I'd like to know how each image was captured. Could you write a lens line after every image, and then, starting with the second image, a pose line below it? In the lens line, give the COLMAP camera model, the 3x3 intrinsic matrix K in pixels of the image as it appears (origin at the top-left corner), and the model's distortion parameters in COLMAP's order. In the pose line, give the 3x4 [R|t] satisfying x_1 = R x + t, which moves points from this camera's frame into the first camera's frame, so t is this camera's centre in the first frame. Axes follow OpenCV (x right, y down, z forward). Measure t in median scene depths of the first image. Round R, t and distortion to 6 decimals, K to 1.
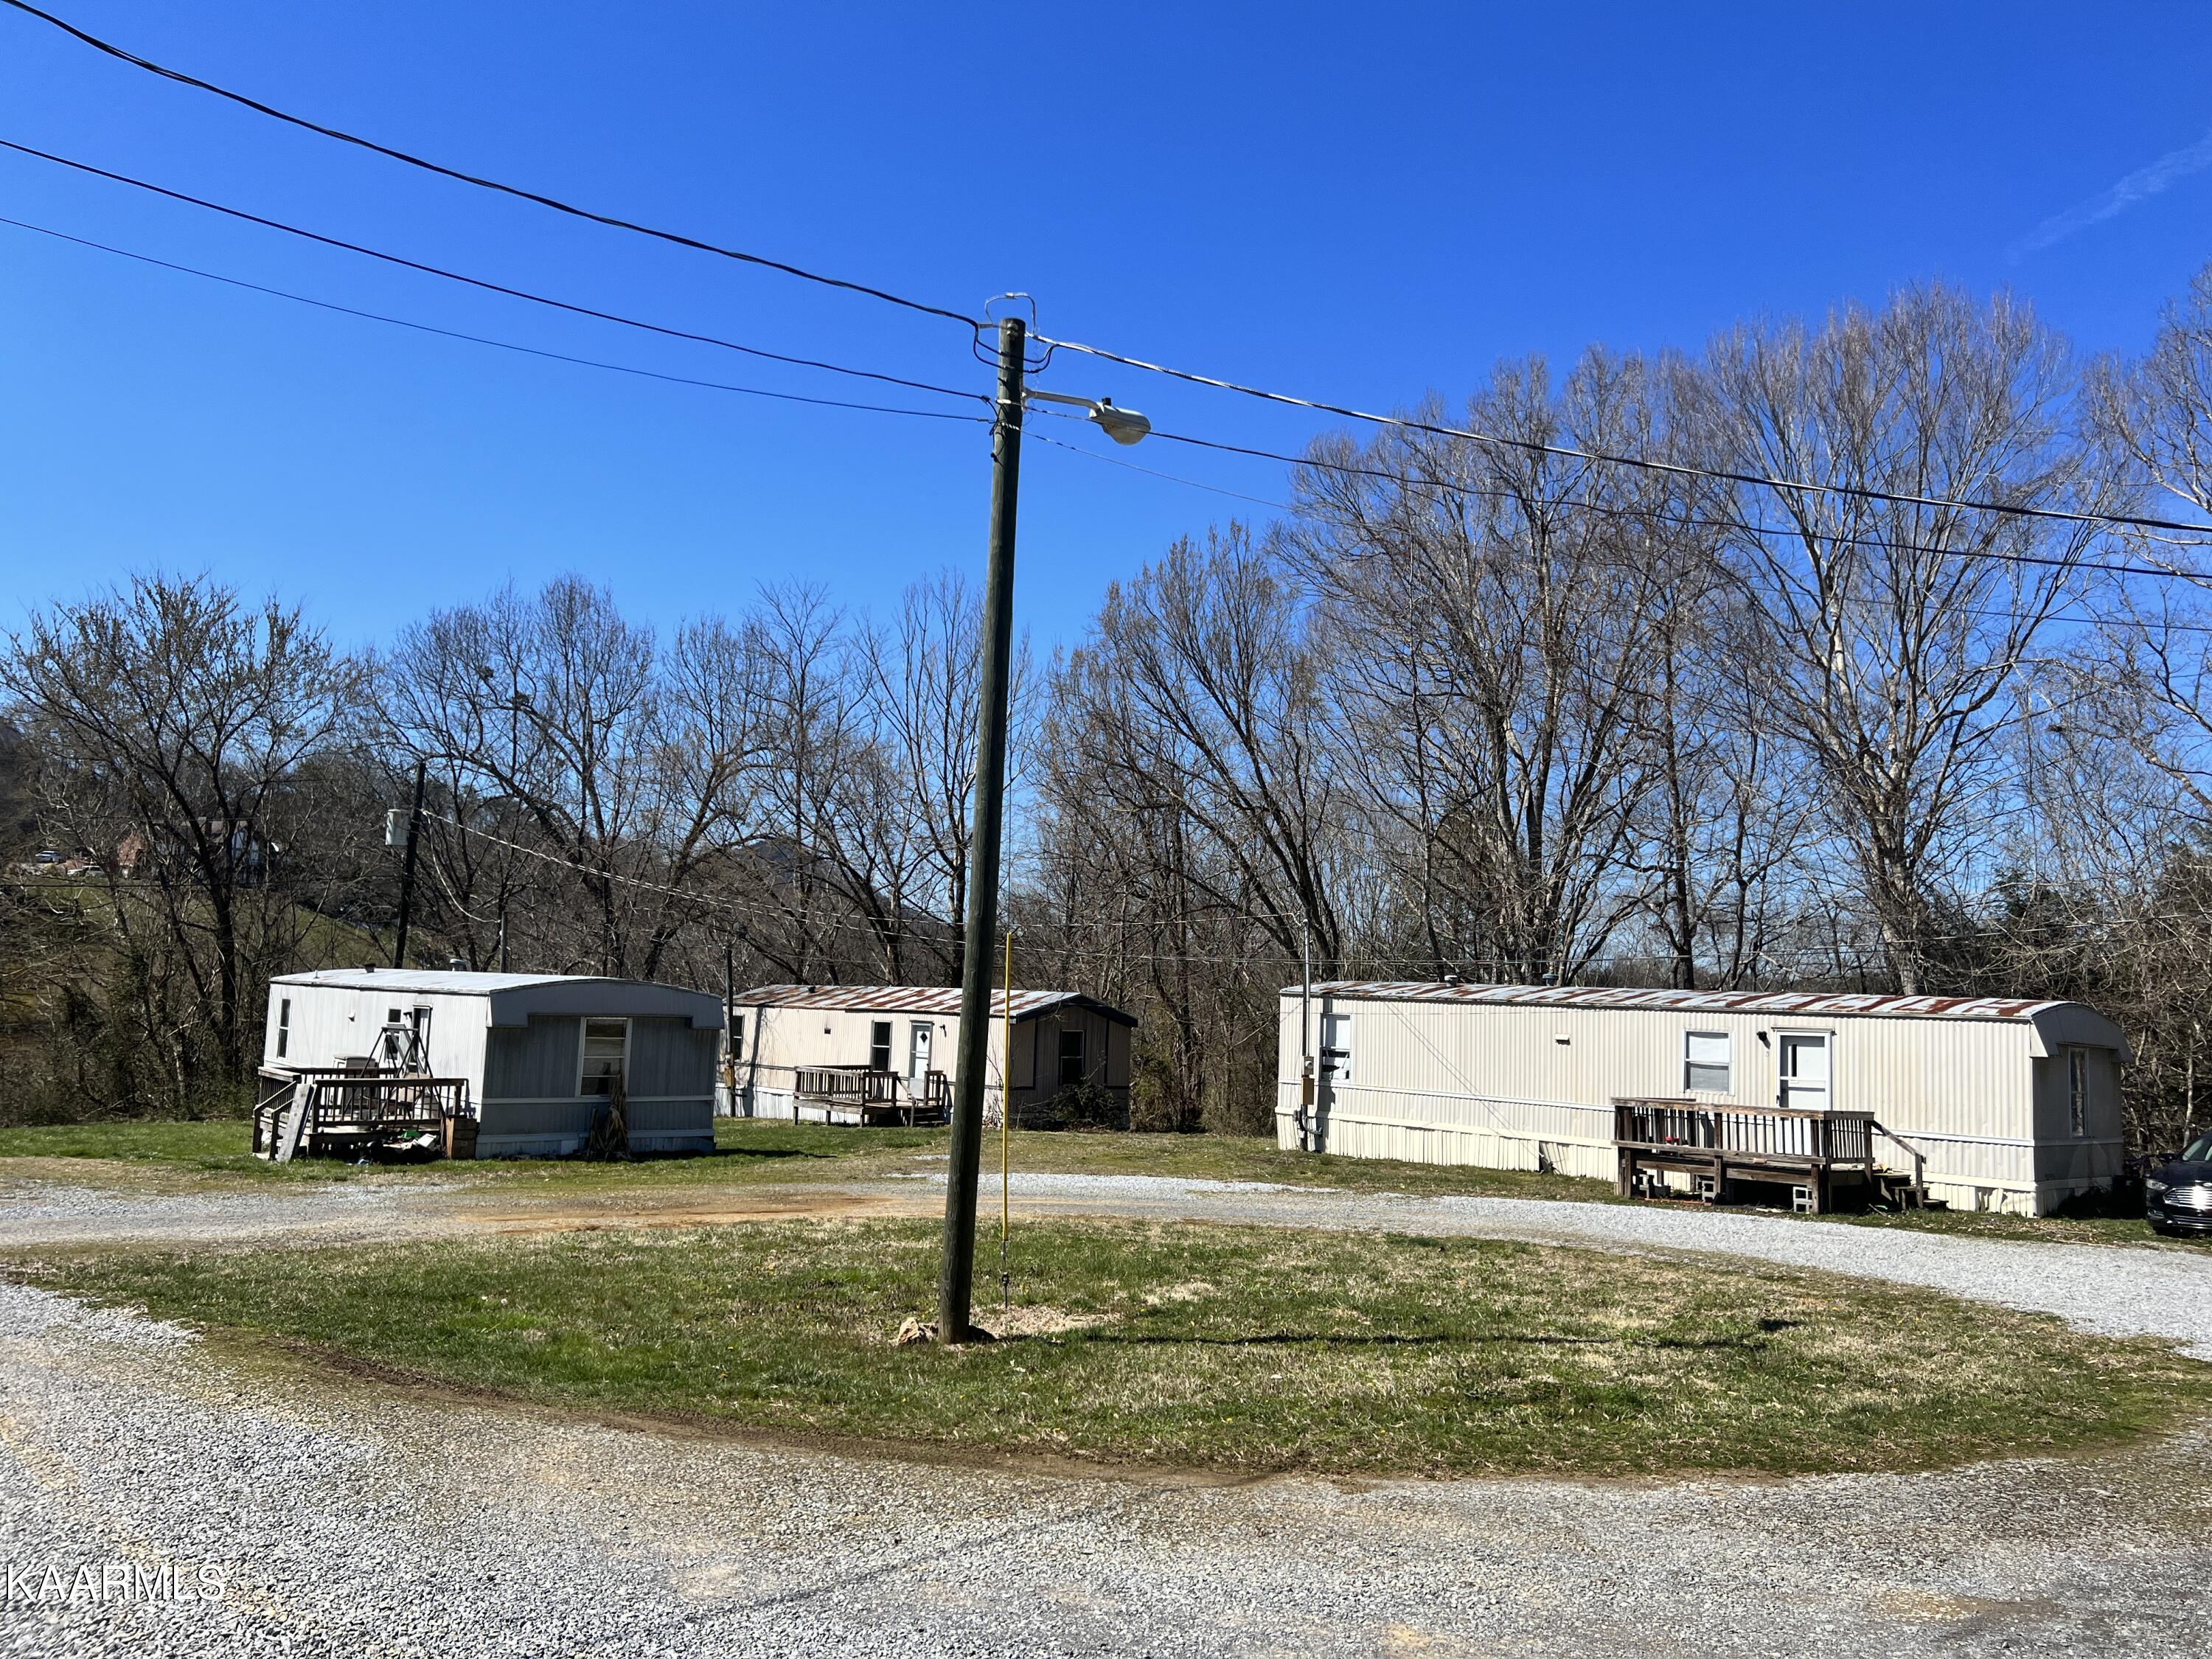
lens RADIAL K [[1672.4, 0, 1101.4], [0, 1672.4, 835.2], [0, 0, 1]] dist [0.064893, -0.069421]
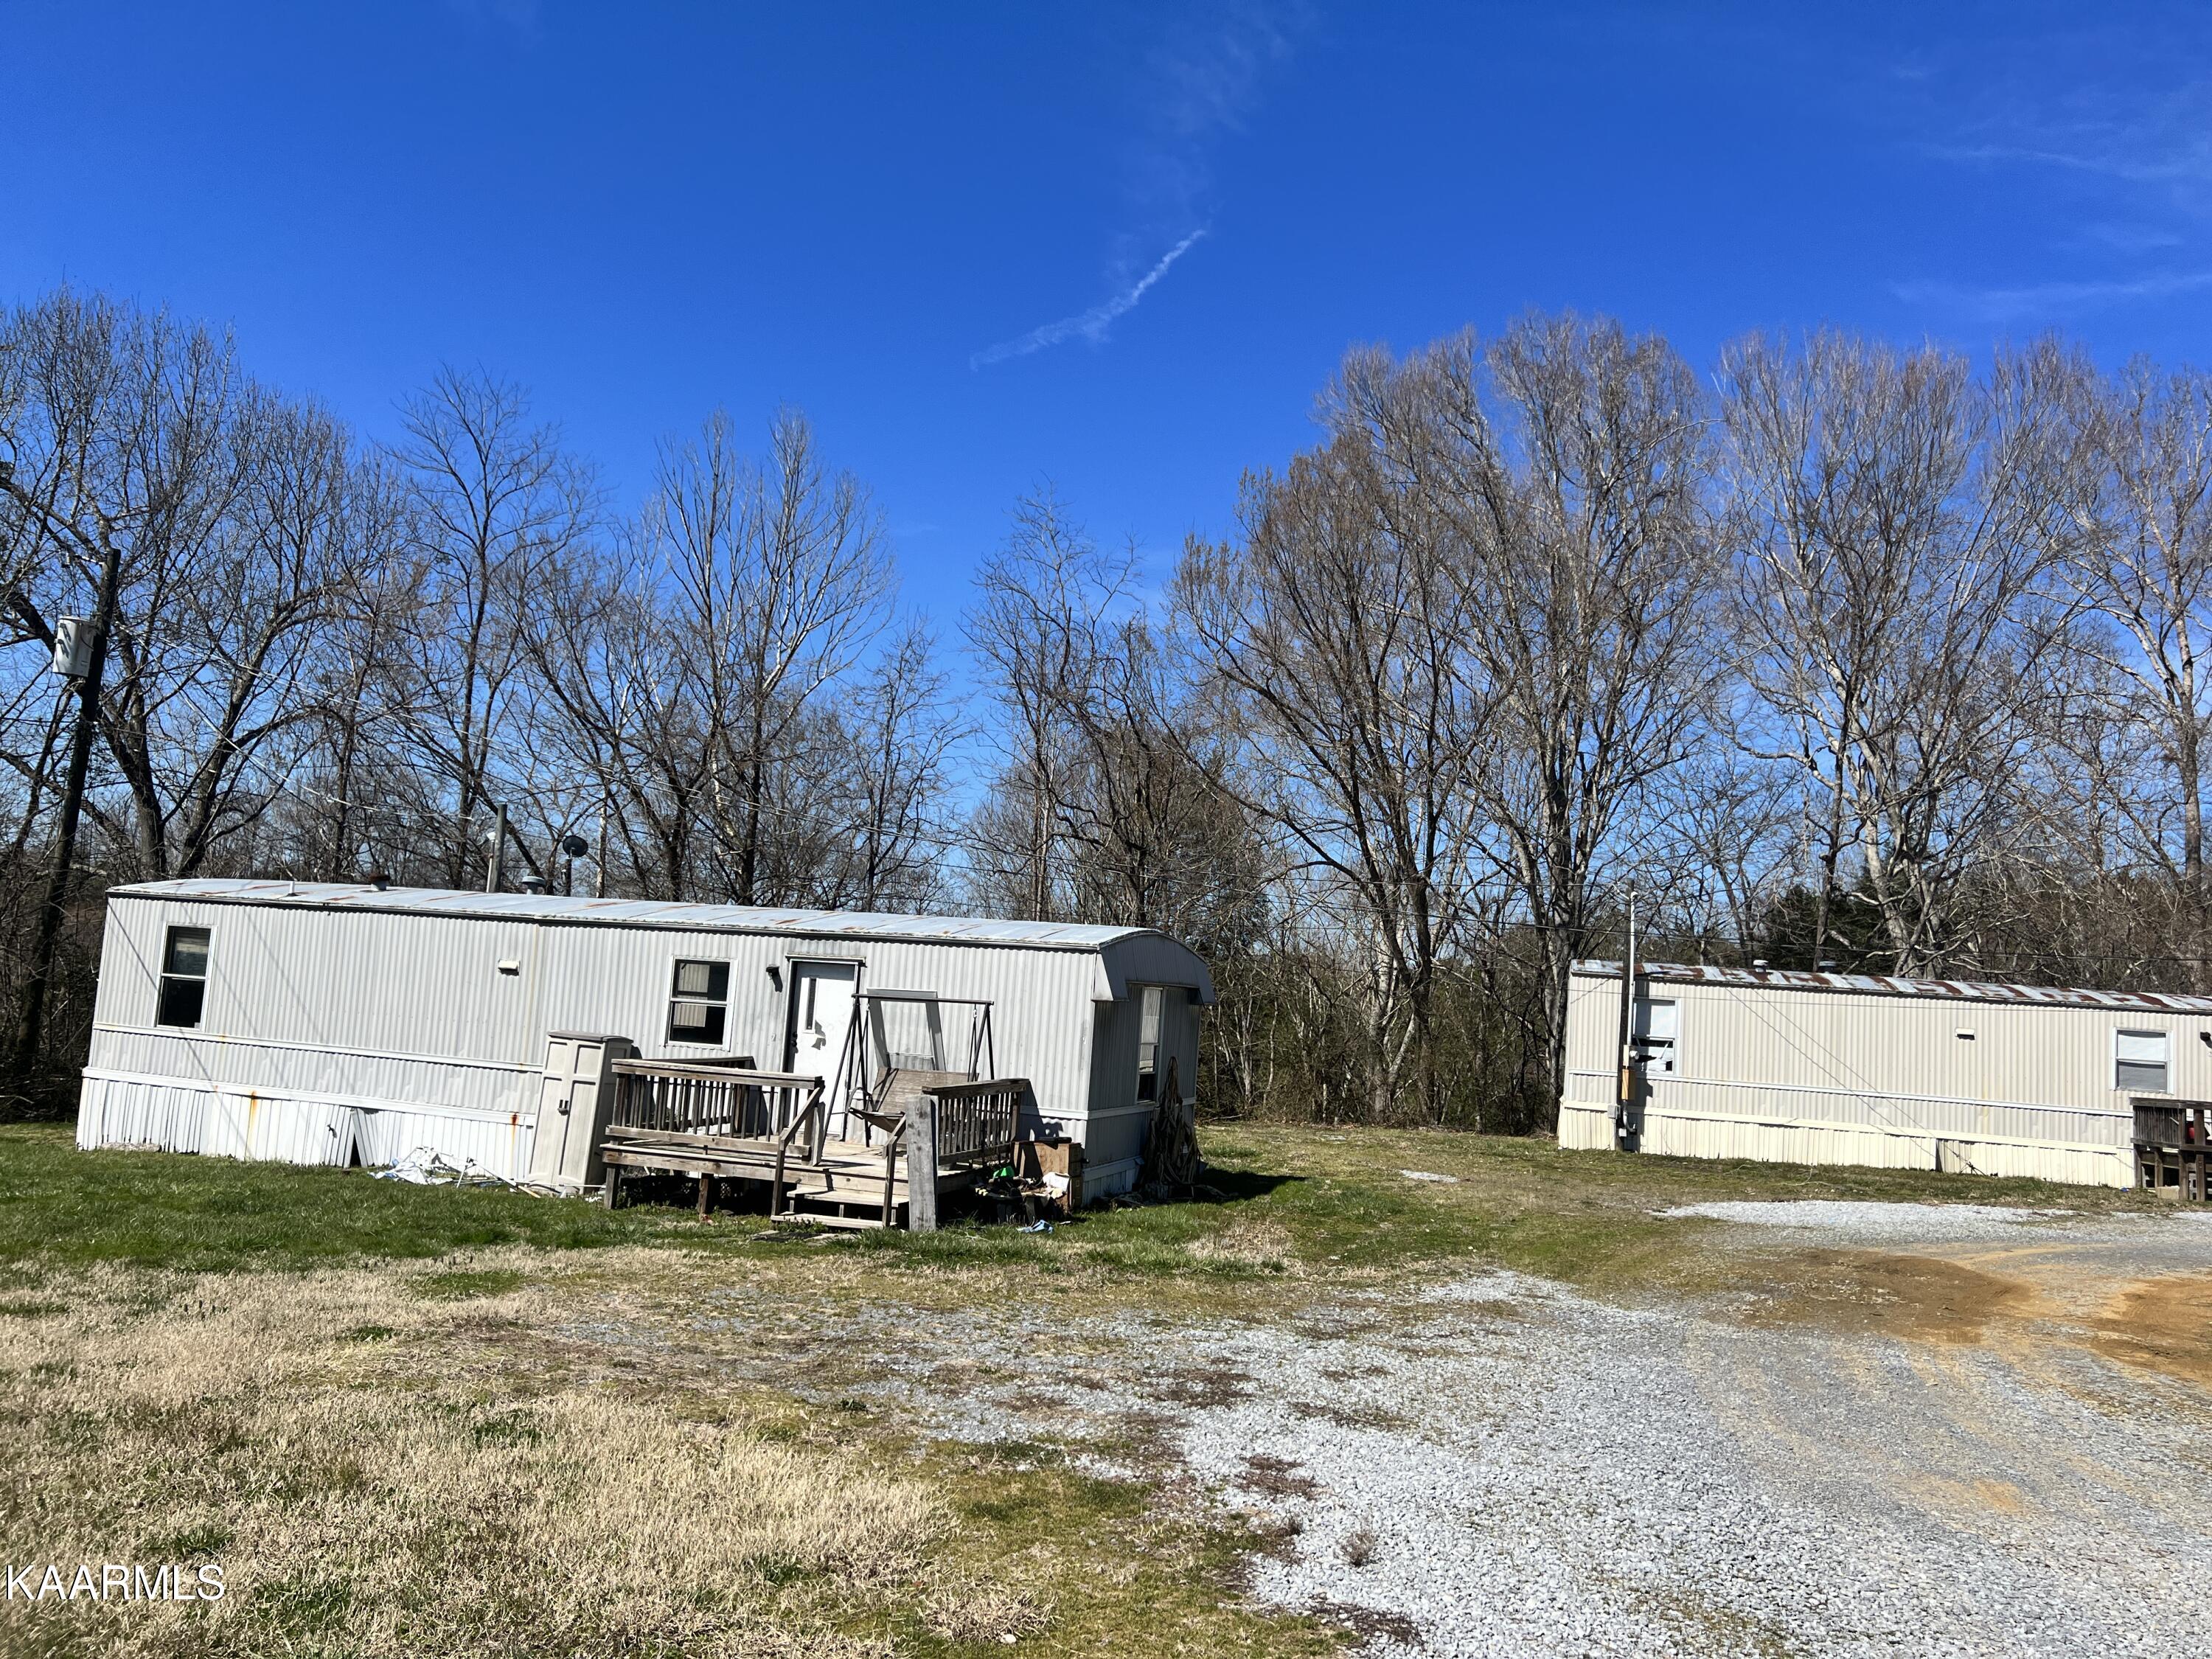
lens RADIAL K [[1672.4, 0, 1155.8], [0, 1672.4, 822.3], [0, 0, 1]] dist [0.064893, -0.069421]
pose [[0.850432, 0.069827, 0.521430, -0.584817], [-0.083659, 0.996490, 0.003000, 0.032096], [-0.519391, -0.046174, 0.853289, 0.375668]]
